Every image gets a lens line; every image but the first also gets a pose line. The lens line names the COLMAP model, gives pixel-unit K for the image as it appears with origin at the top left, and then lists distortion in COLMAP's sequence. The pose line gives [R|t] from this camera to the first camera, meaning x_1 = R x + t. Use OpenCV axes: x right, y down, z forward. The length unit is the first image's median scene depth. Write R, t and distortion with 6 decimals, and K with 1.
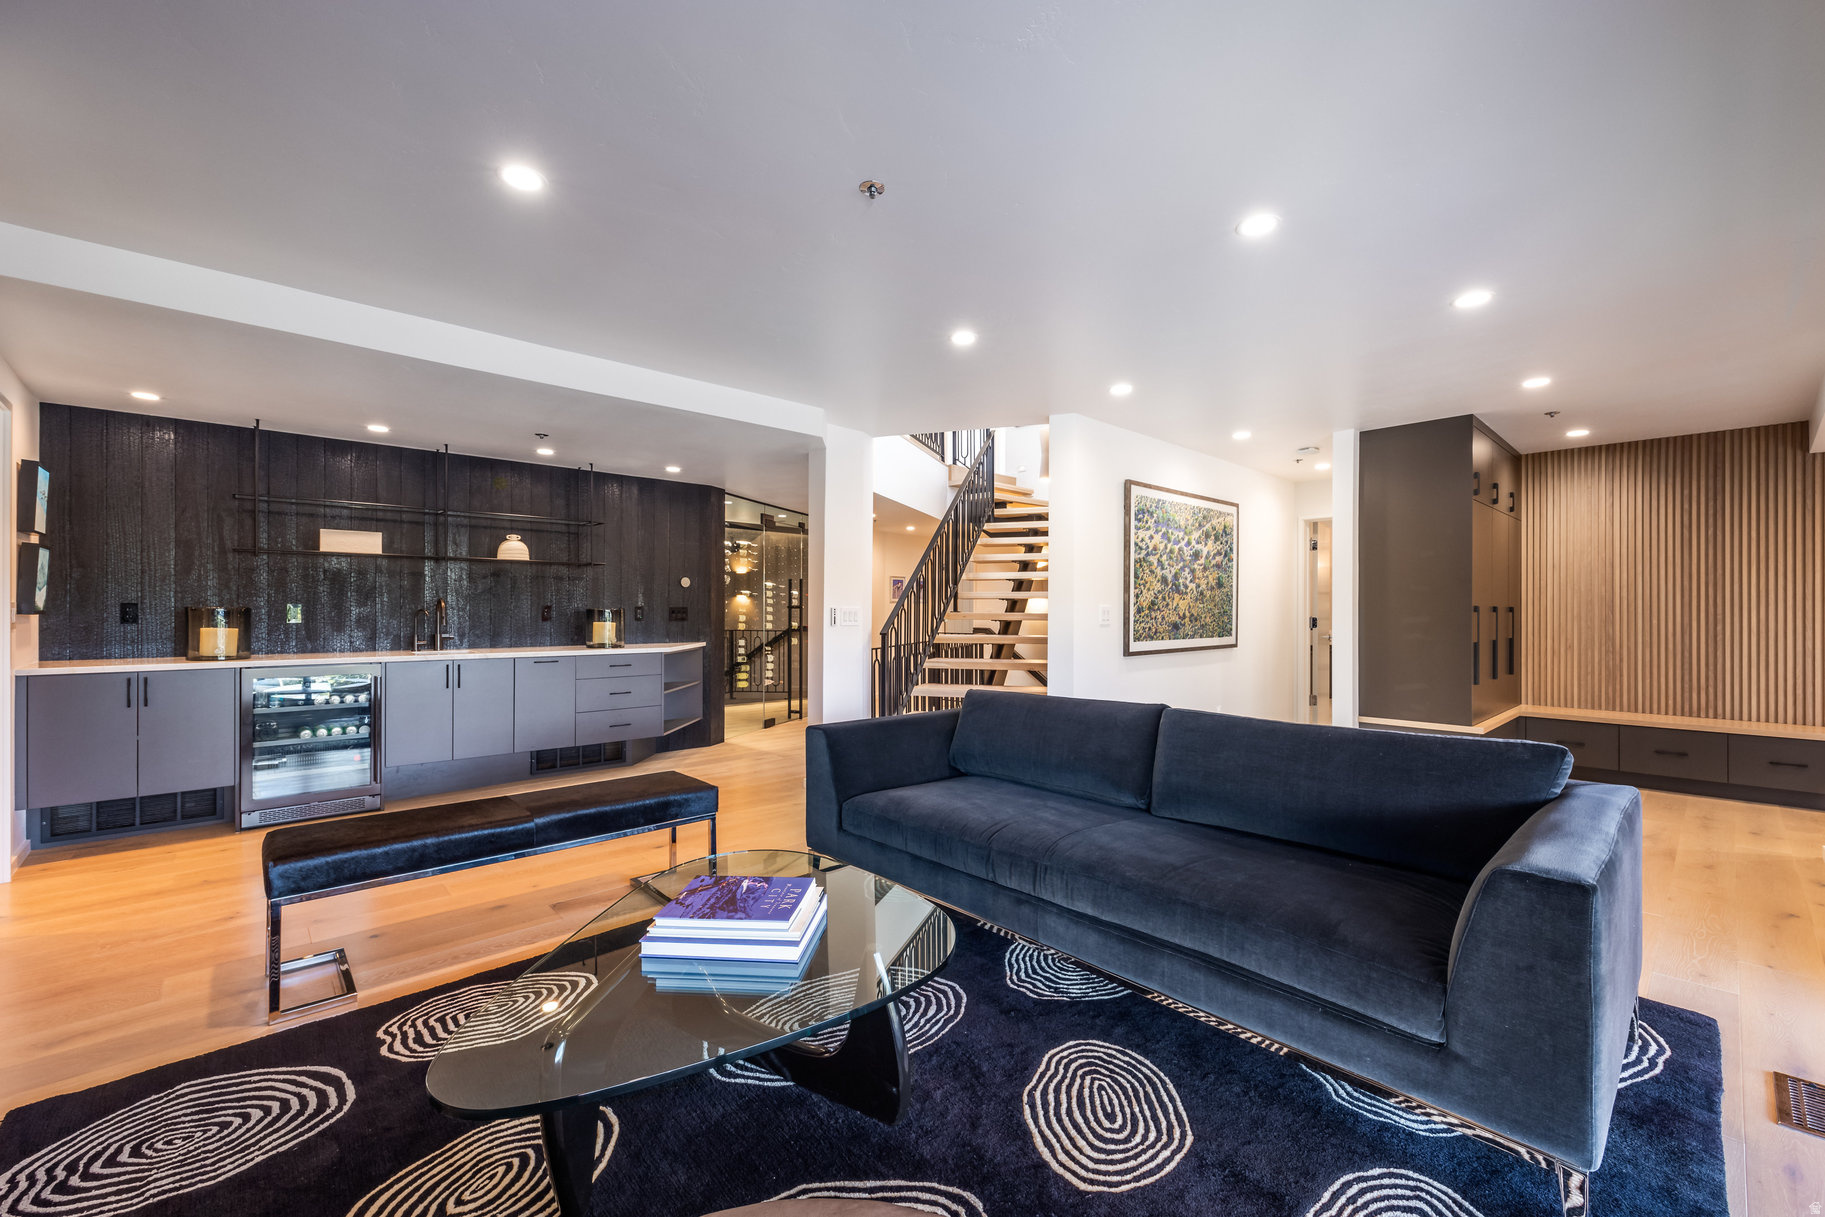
lens RADIAL K [[747.4, 0, 912.5], [0, 747.4, 608.5], [0, 0, 1]] dist [0.015346, -0.000240]
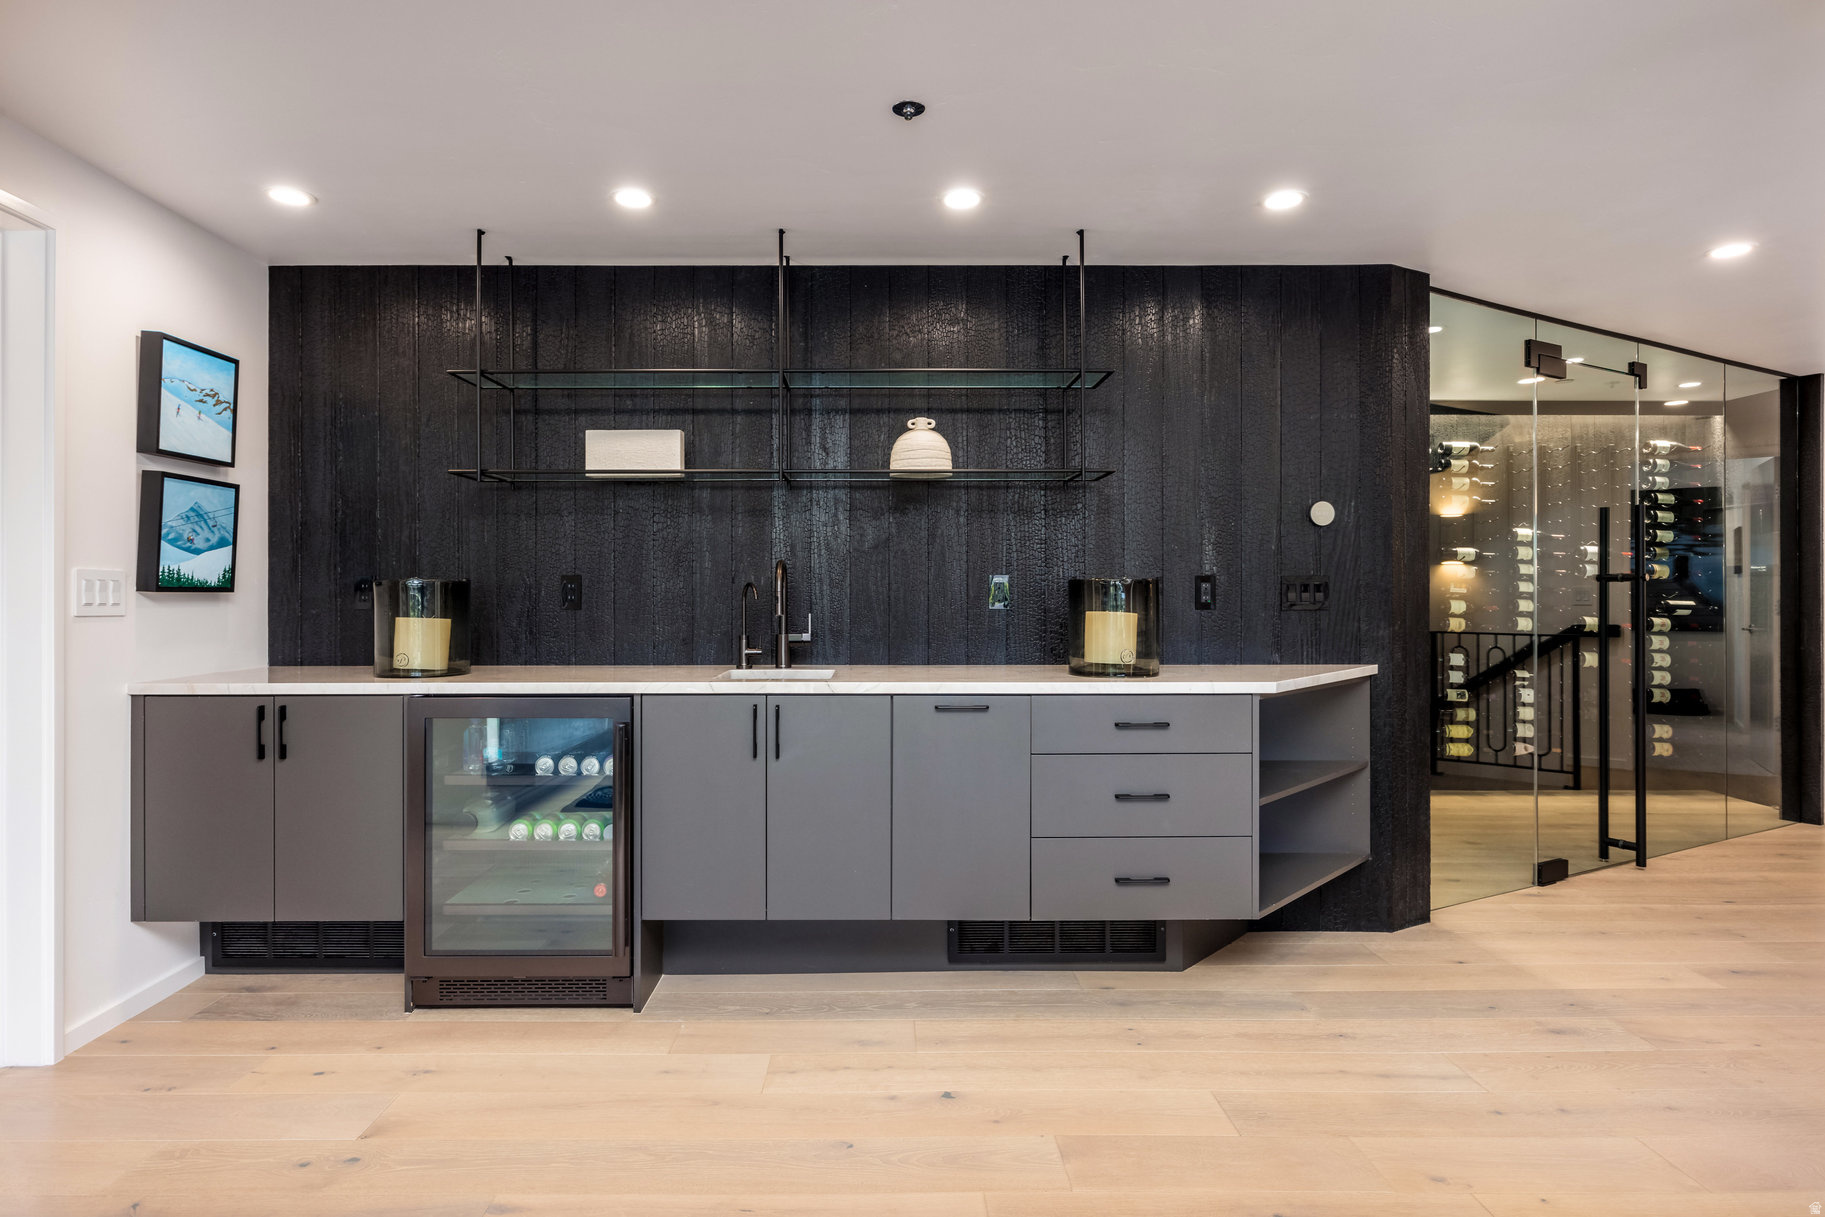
lens RADIAL K [[982.8, 0, 866.3], [0, 982.8, 595.7], [0, 0, 1]] dist [-0.001710, -0.000124]
pose [[0.738423, -0.006117, -0.674310, -0.151153], [0.005064, 0.999981, -0.003526, 0.010727], [0.674318, -0.000811, 0.738440, 0.519944]]
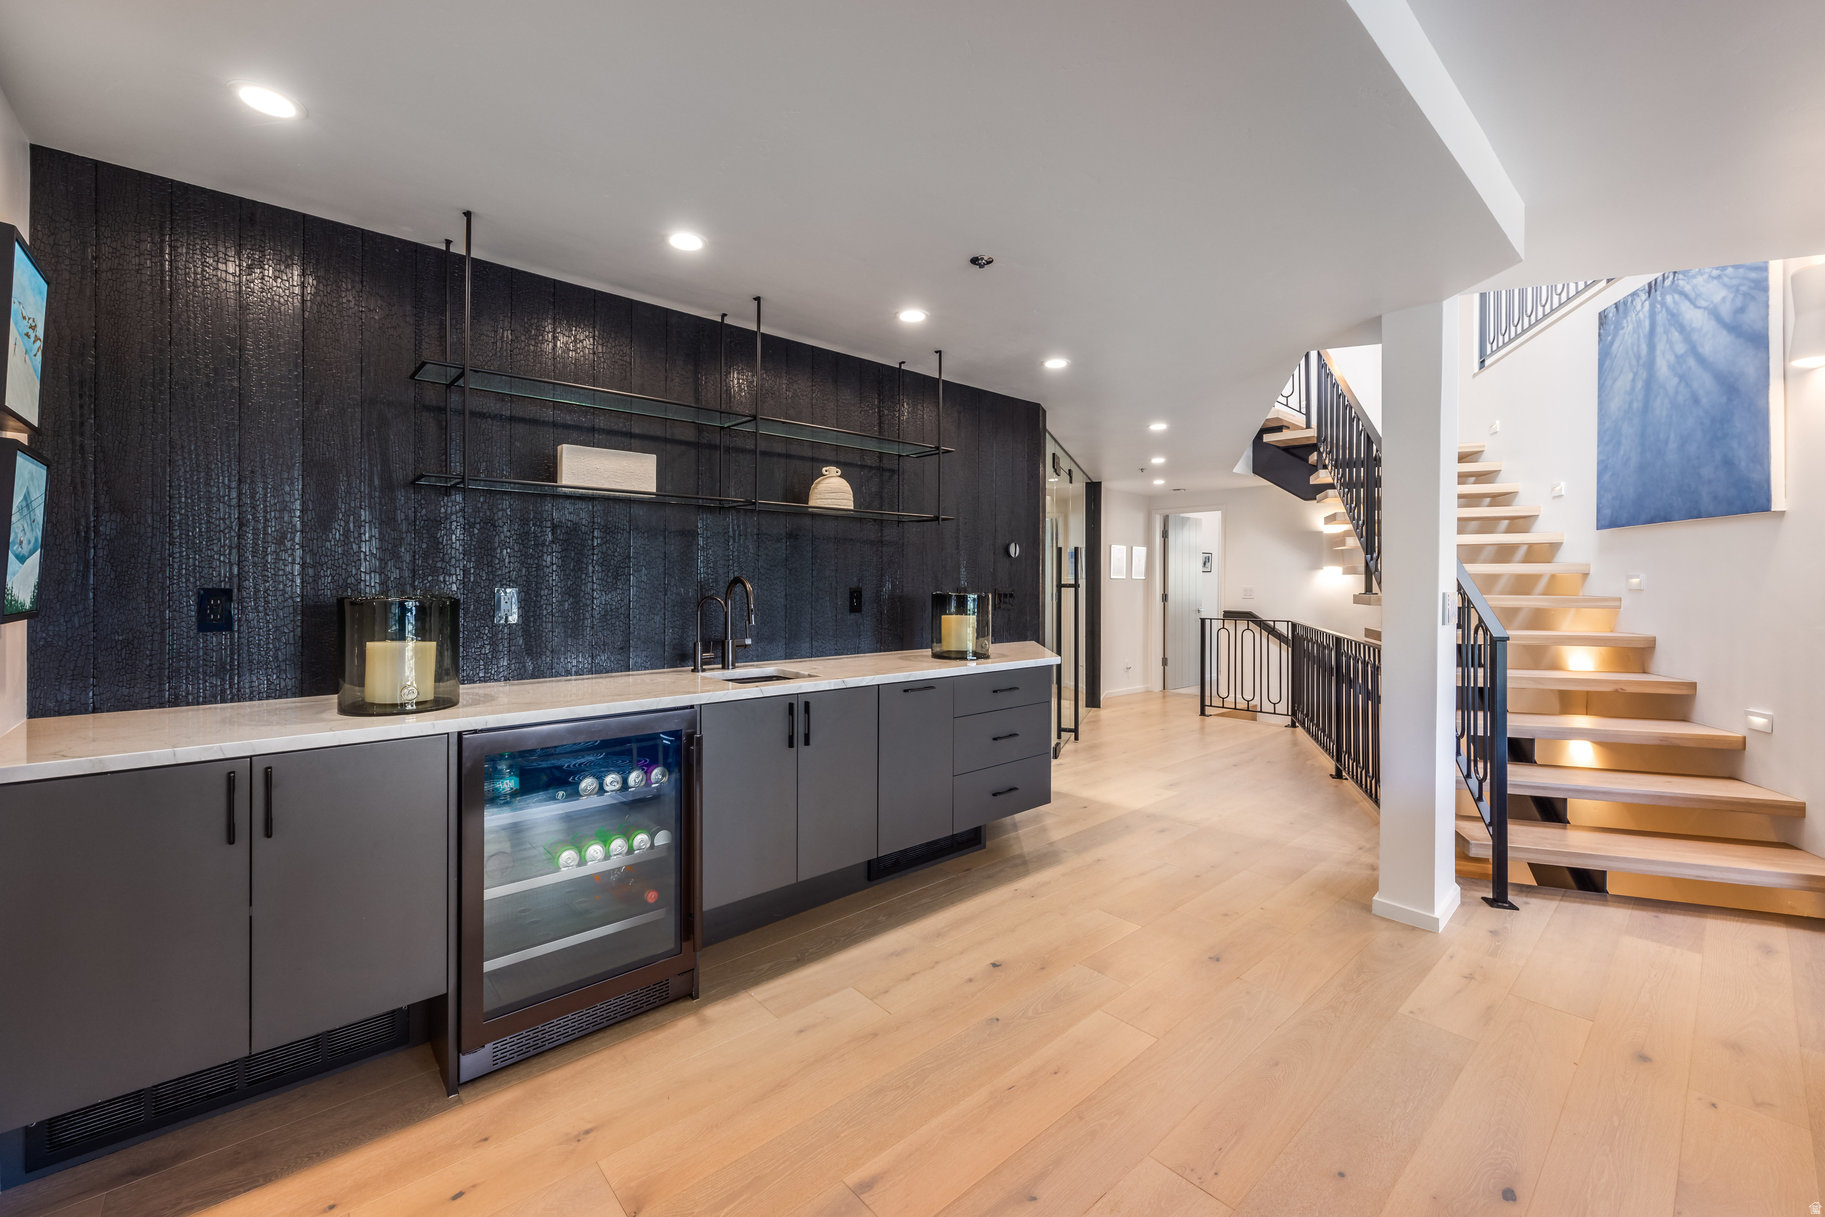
lens RADIAL K [[746.4, 0, 911.8], [0, 746.4, 581.0], [0, 0, 1]] dist [0.008303, -0.000274]
pose [[0.999891, -0.001042, -0.014696, -0.443412], [0.001016, 0.999998, -0.001816, -0.008027], [0.014698, 0.001801, 0.999890, 0.403484]]
